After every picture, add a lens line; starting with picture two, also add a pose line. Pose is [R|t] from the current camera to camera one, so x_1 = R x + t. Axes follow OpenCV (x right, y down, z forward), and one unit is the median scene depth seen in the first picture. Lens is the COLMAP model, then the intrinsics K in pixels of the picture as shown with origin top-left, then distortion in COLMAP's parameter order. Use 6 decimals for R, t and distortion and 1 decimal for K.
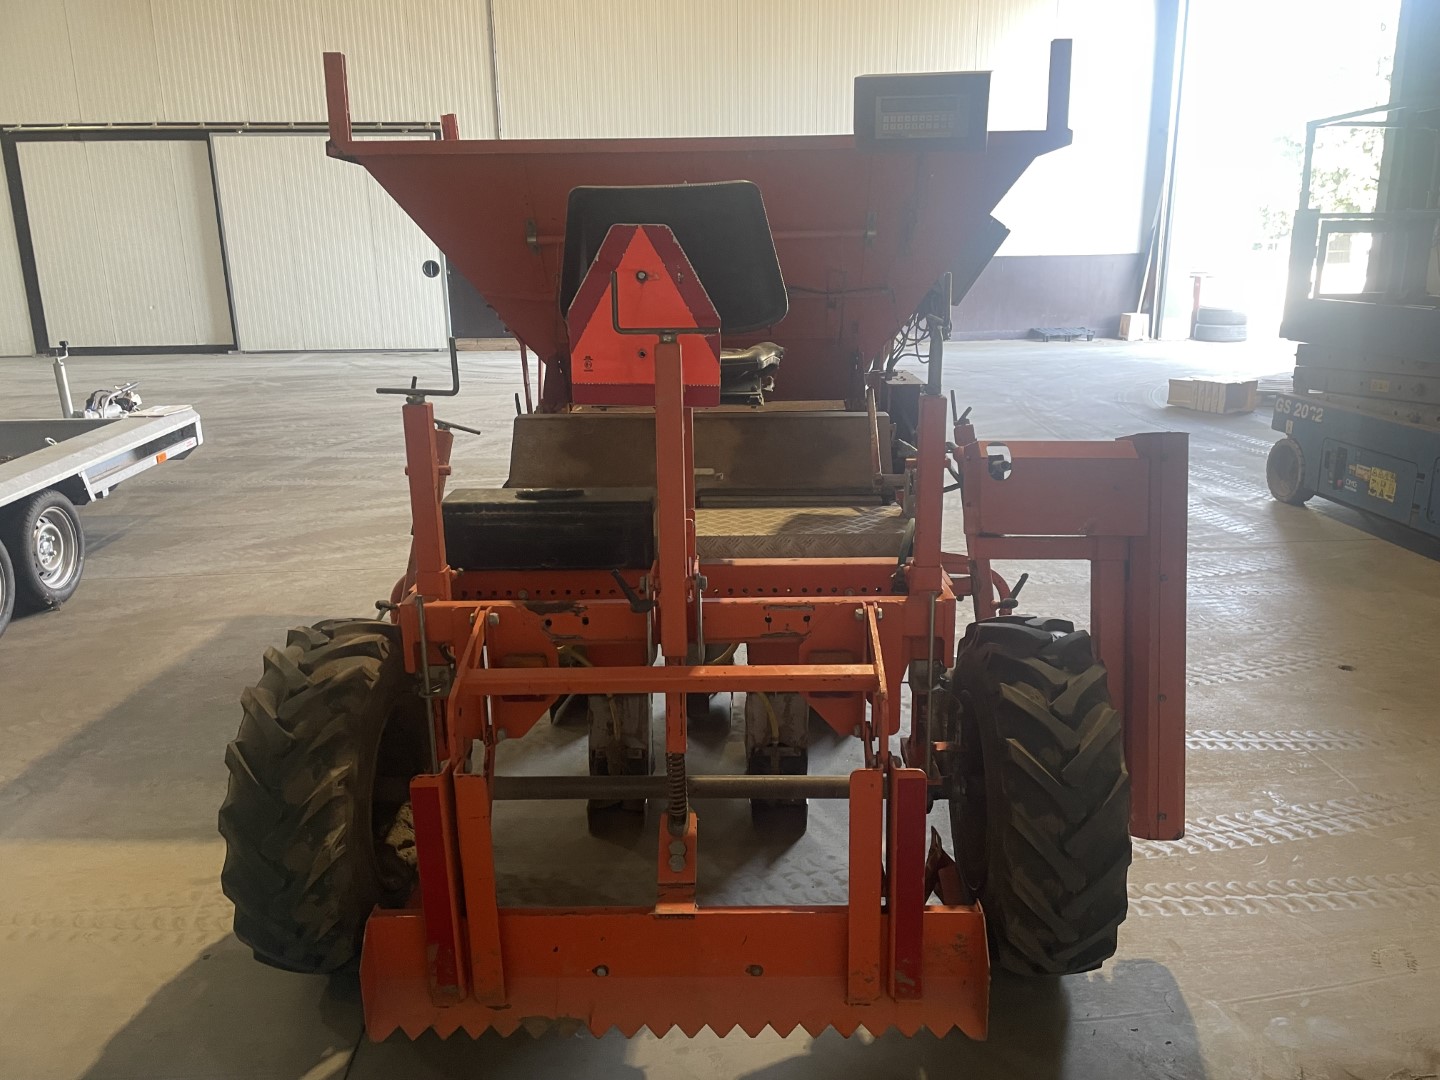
lens RADIAL K [[1095.7, 0, 721.9], [0, 1095.7, 556.8], [0, 0, 1]] dist [0.093650, -0.121958]
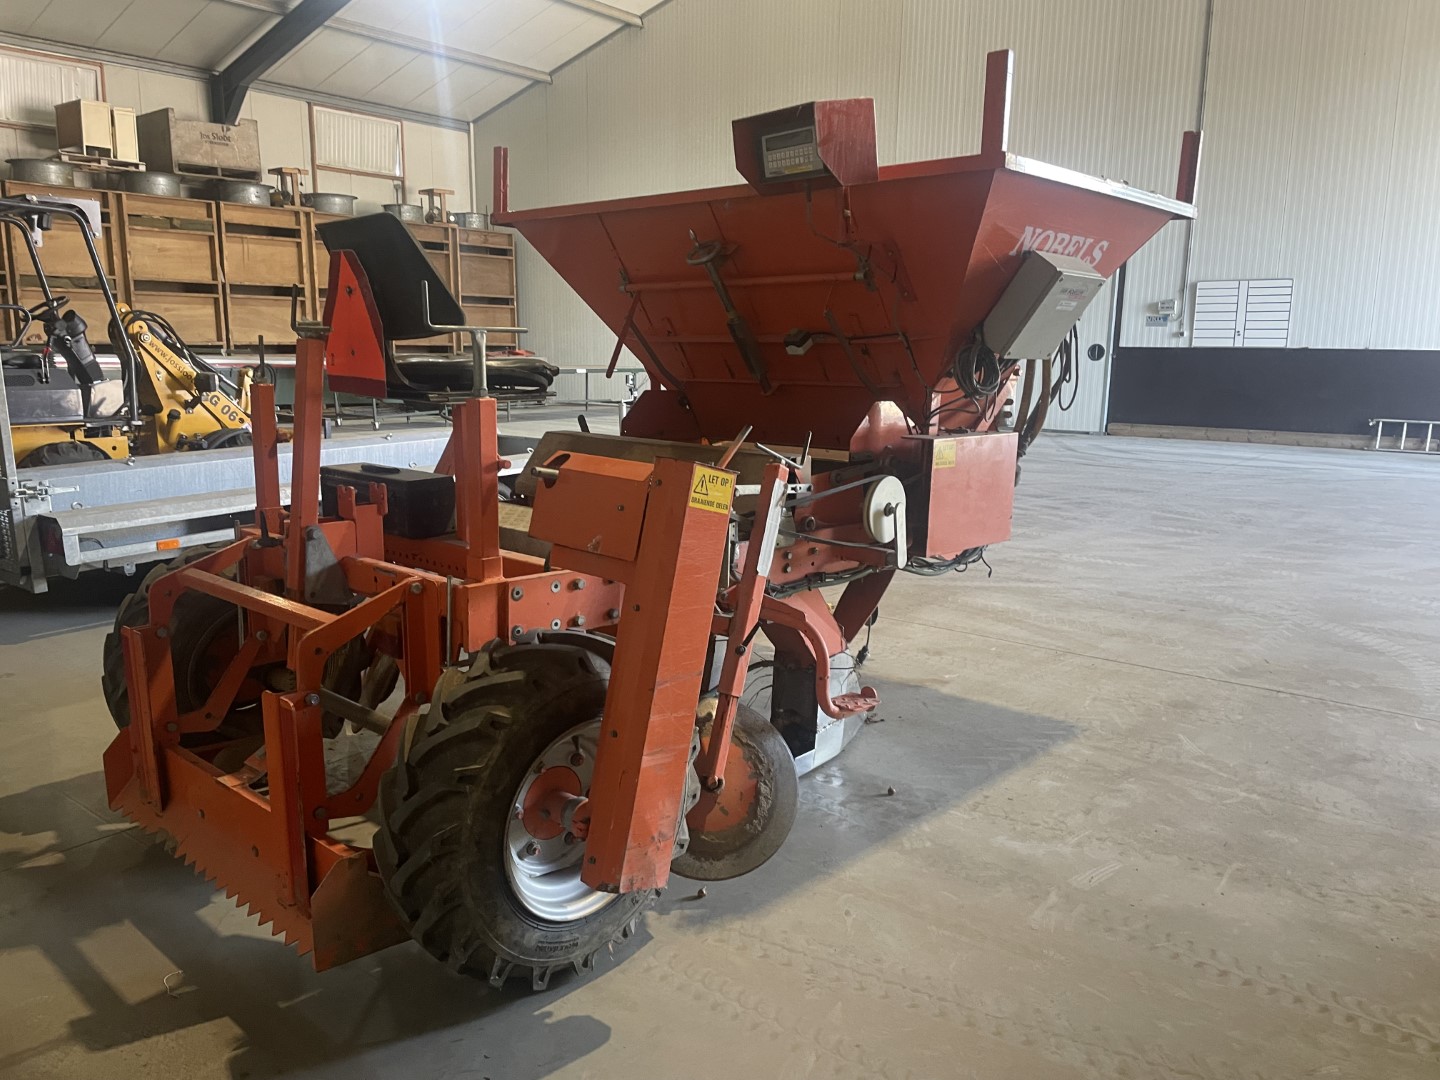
lens RADIAL K [[1097.8, 0, 702.7], [0, 1097.8, 556.2], [0, 0, 1]] dist [0.084039, -0.105832]
pose [[0.744951, 0.147476, -0.650614, 0.418391], [-0.199577, 0.979861, -0.006408, -0.010969], [0.636567, 0.134621, 0.759381, 0.125657]]
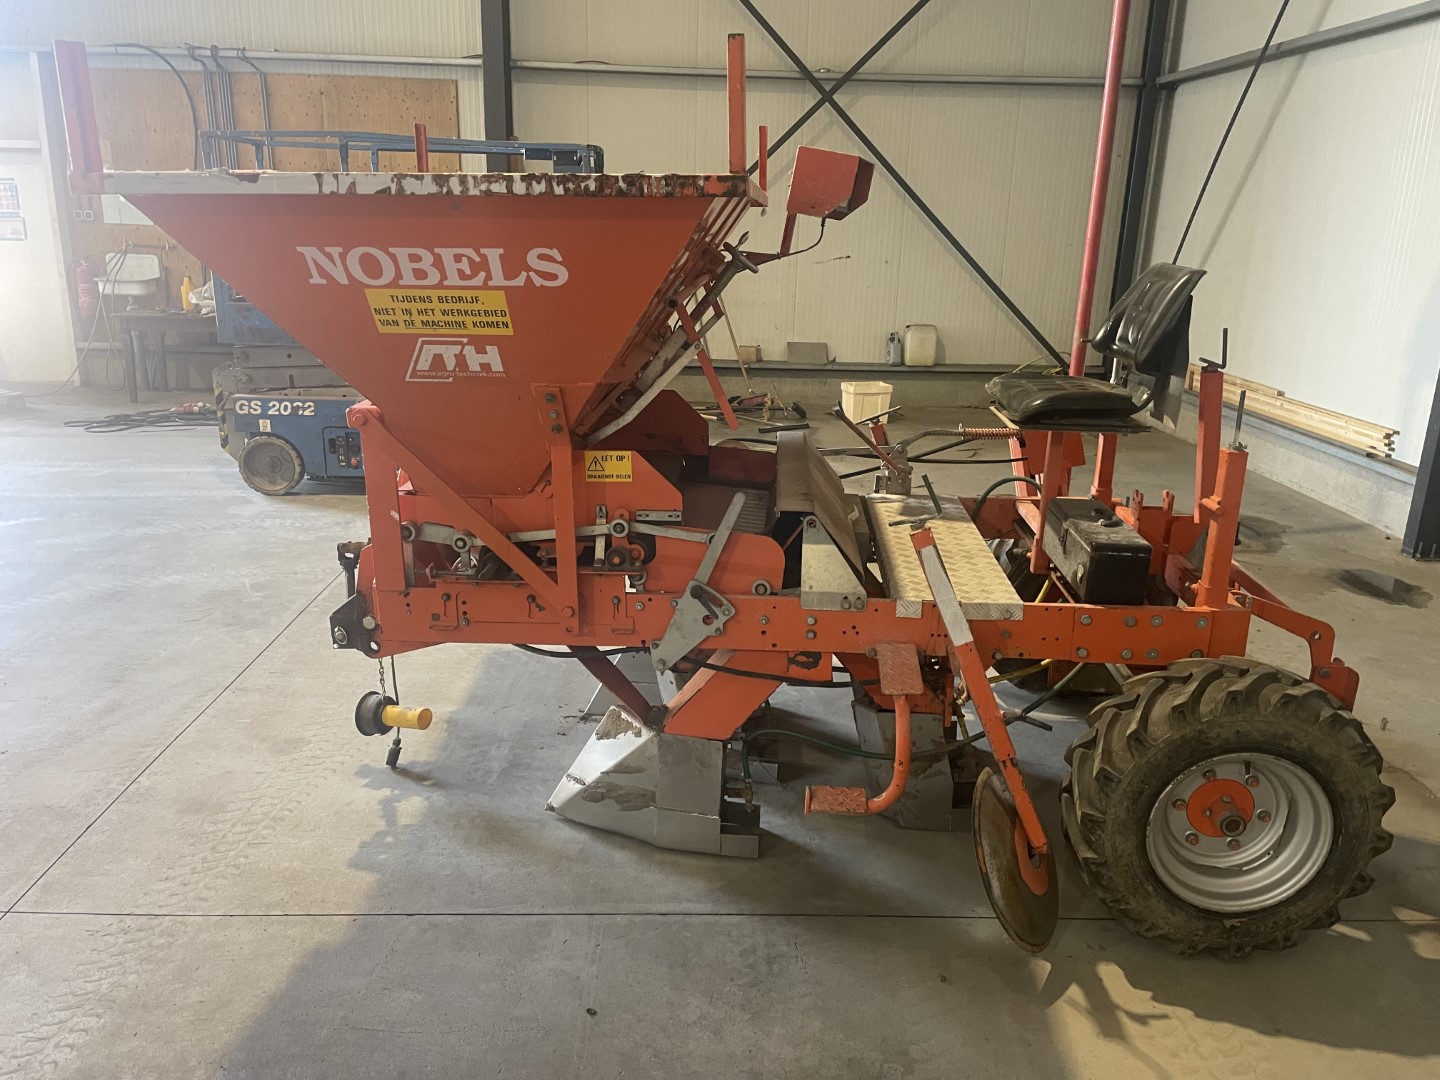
lens RADIAL K [[1095.7, 0, 721.9], [0, 1095.7, 556.8], [0, 0, 1]] dist [0.093650, -0.121958]
pose [[0.031786, -0.285009, 0.957998, -0.582548], [0.249251, 0.930461, 0.268546, -0.194744], [-0.967917, 0.230246, 0.100614, 0.562396]]
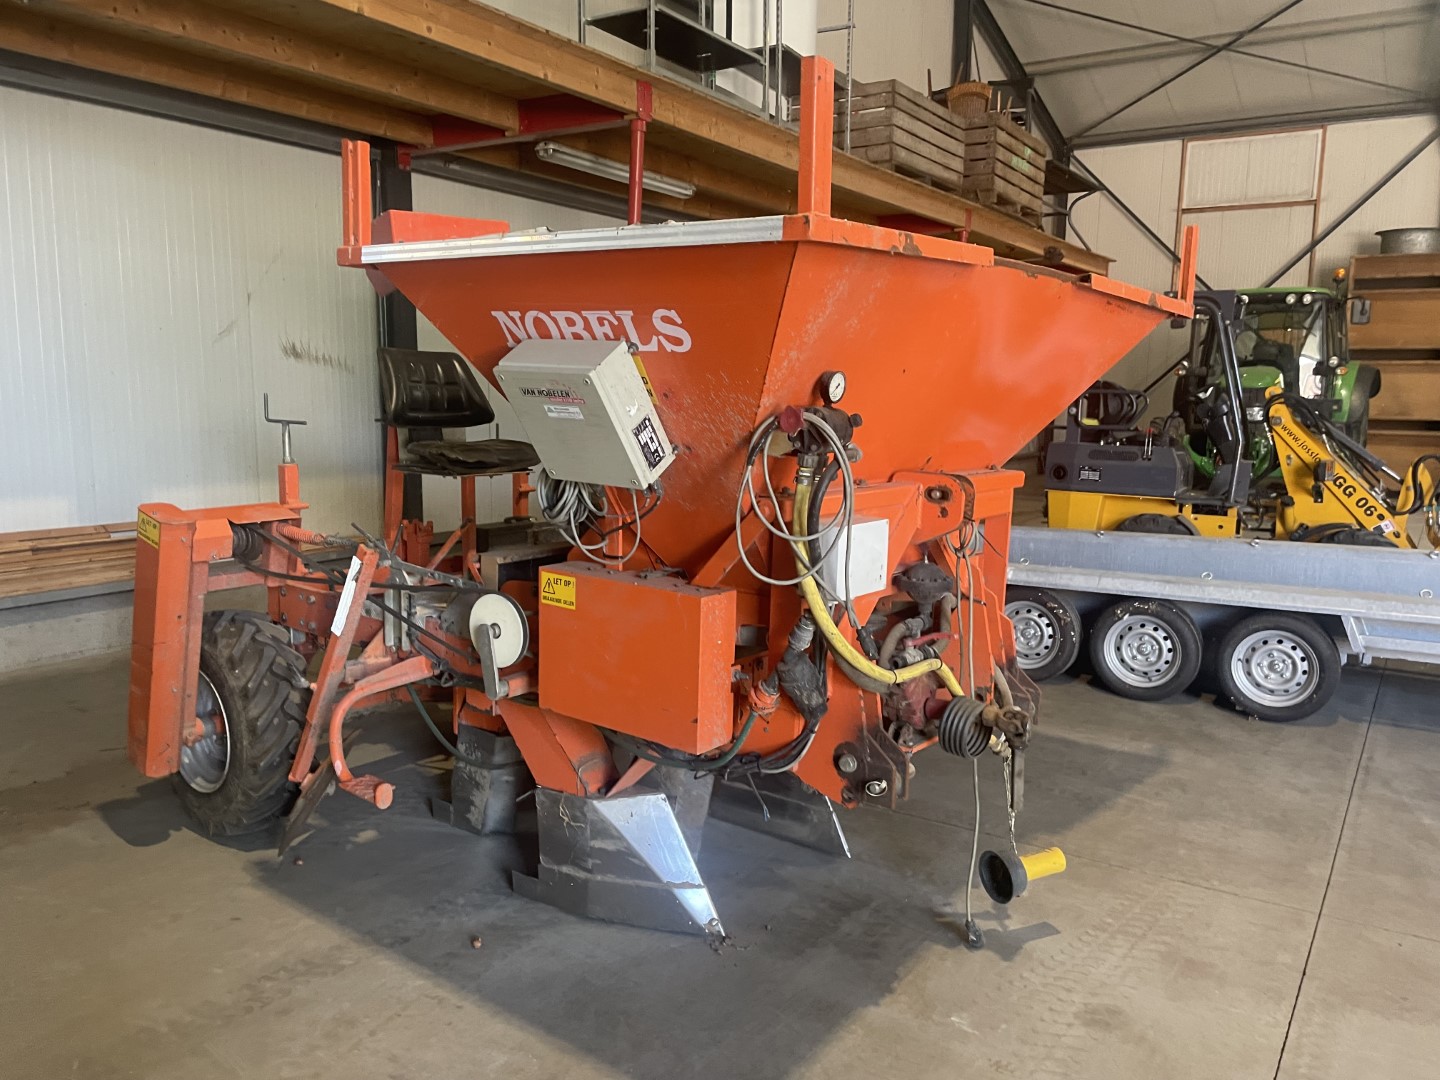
lens RADIAL K [[1095.7, 0, 721.9], [0, 1095.7, 556.8], [0, 0, 1]] dist [0.093650, -0.121958]
pose [[-0.595498, 0.128065, -0.793084, 0.454255], [-0.227158, 0.920082, 0.319137, -0.276119], [0.770572, 0.370201, -0.518815, 0.949413]]
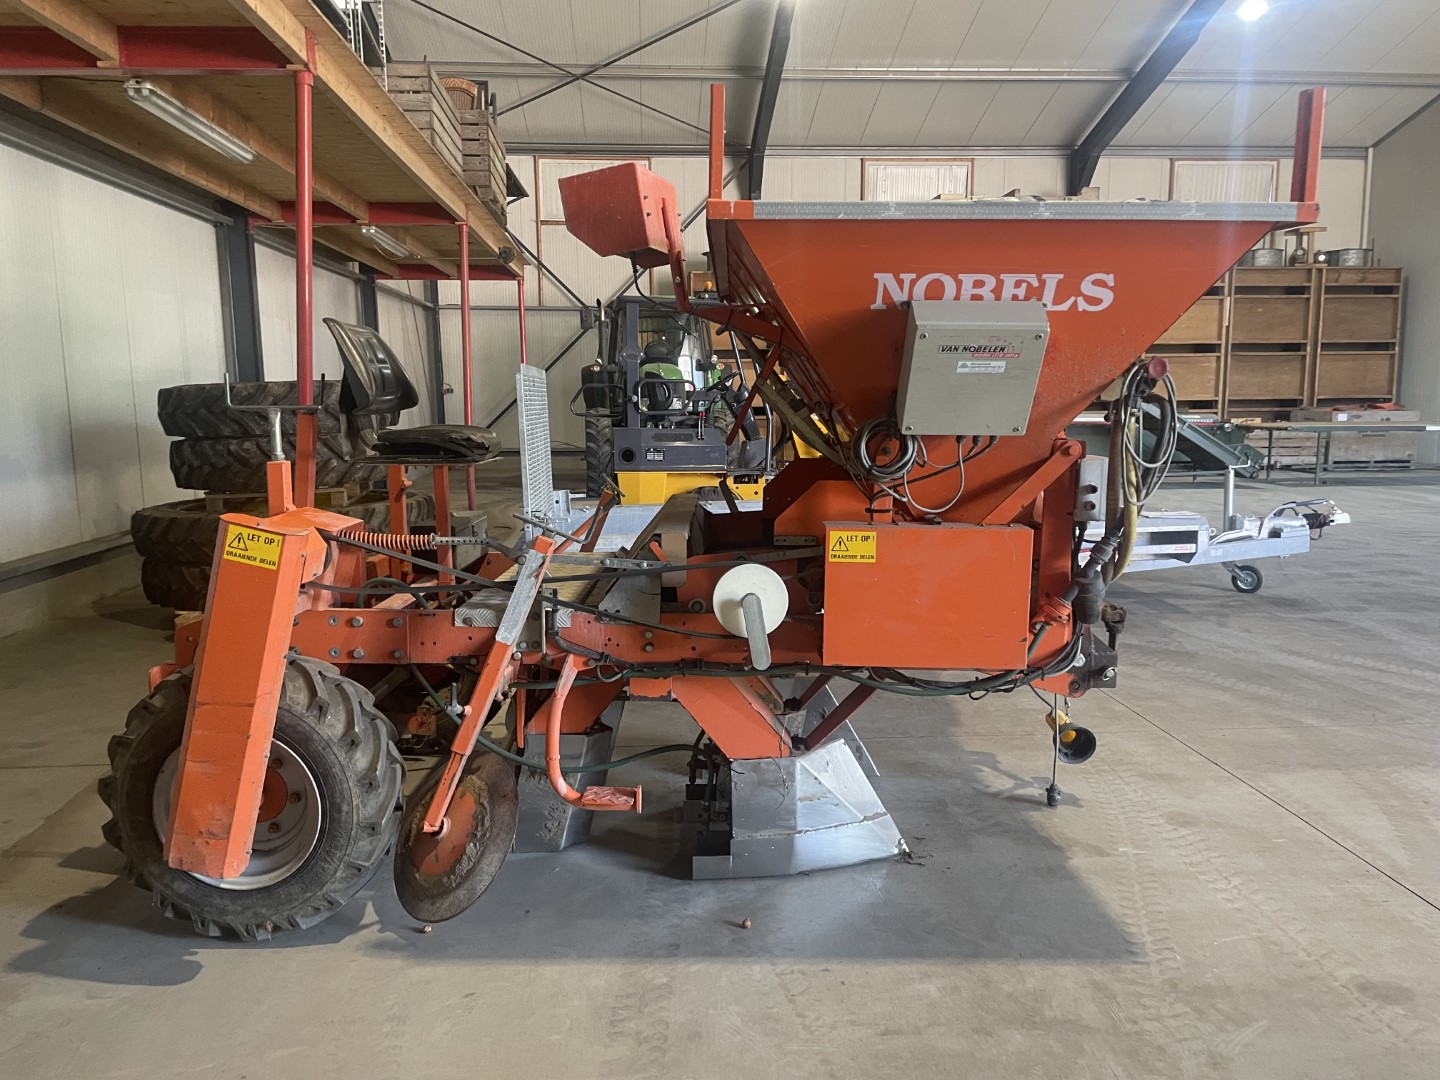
lens RADIAL K [[1095.7, 0, 721.9], [0, 1095.7, 556.8], [0, 0, 1]] dist [0.093650, -0.121958]
pose [[0.012908, 0.161232, -0.986832, 0.608702], [-0.267538, 0.951489, 0.151958, -0.149654], [0.963461, 0.262054, 0.055417, 0.569962]]
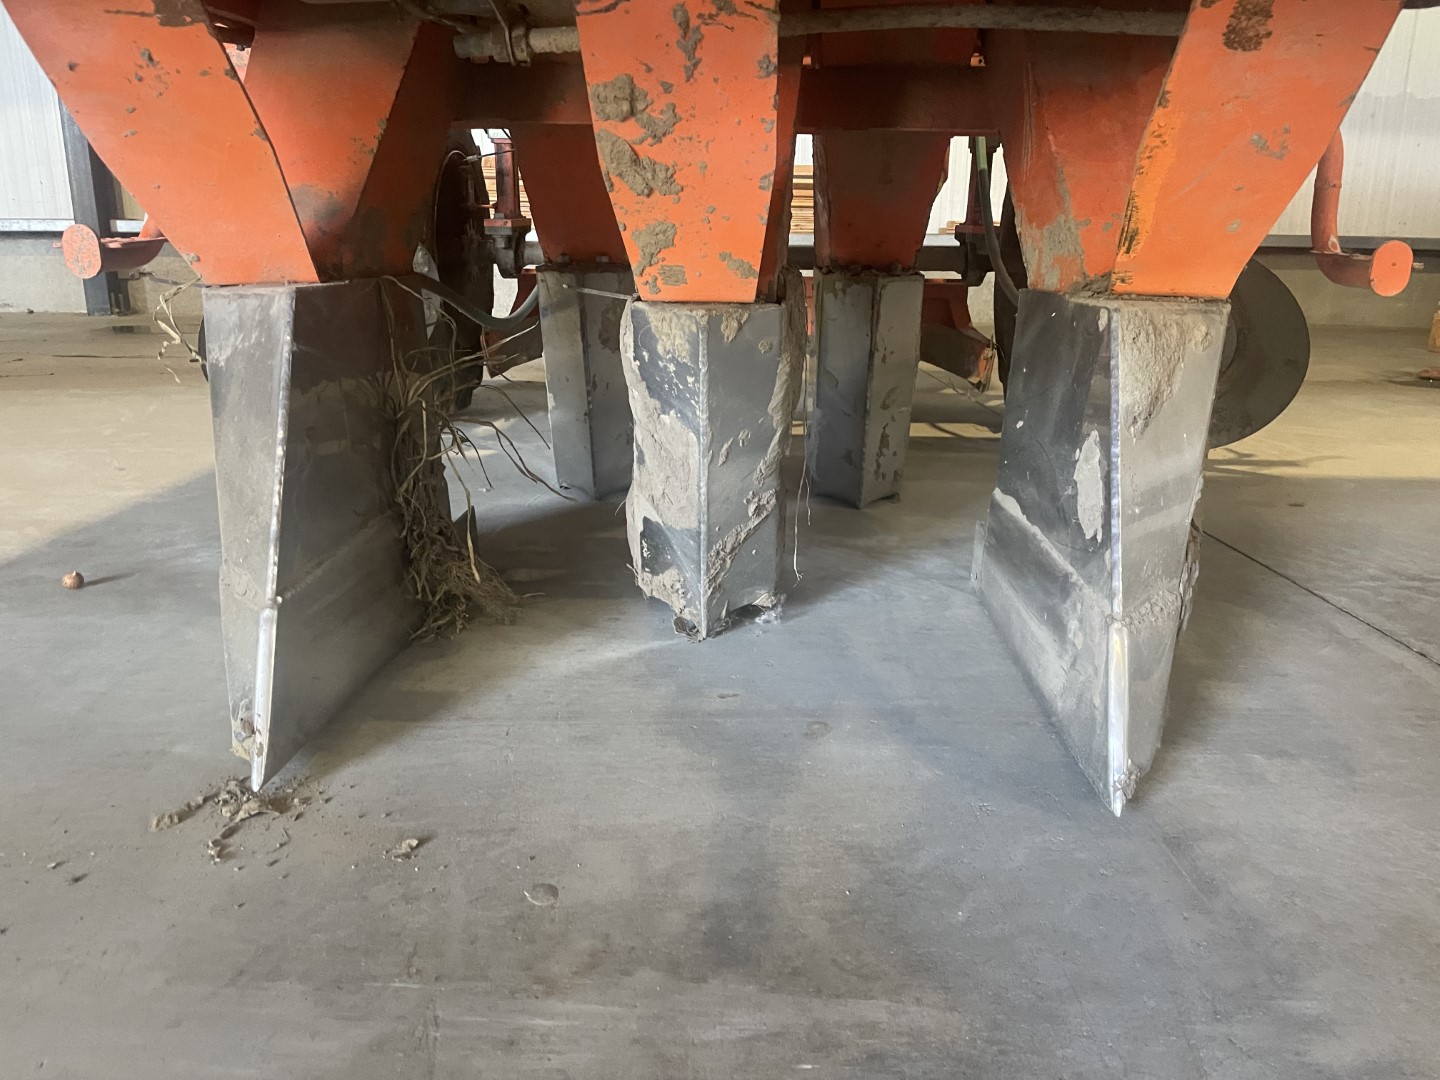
lens RADIAL K [[1095.7, 0, 721.9], [0, 1095.7, 556.8], [0, 0, 1]] dist [0.093650, -0.121958]
pose [[-0.999893, -0.003890, 0.014075, -0.012999], [0.004348, 0.840848, 0.541254, -0.043966], [-0.013940, 0.541258, -0.840741, 0.848687]]
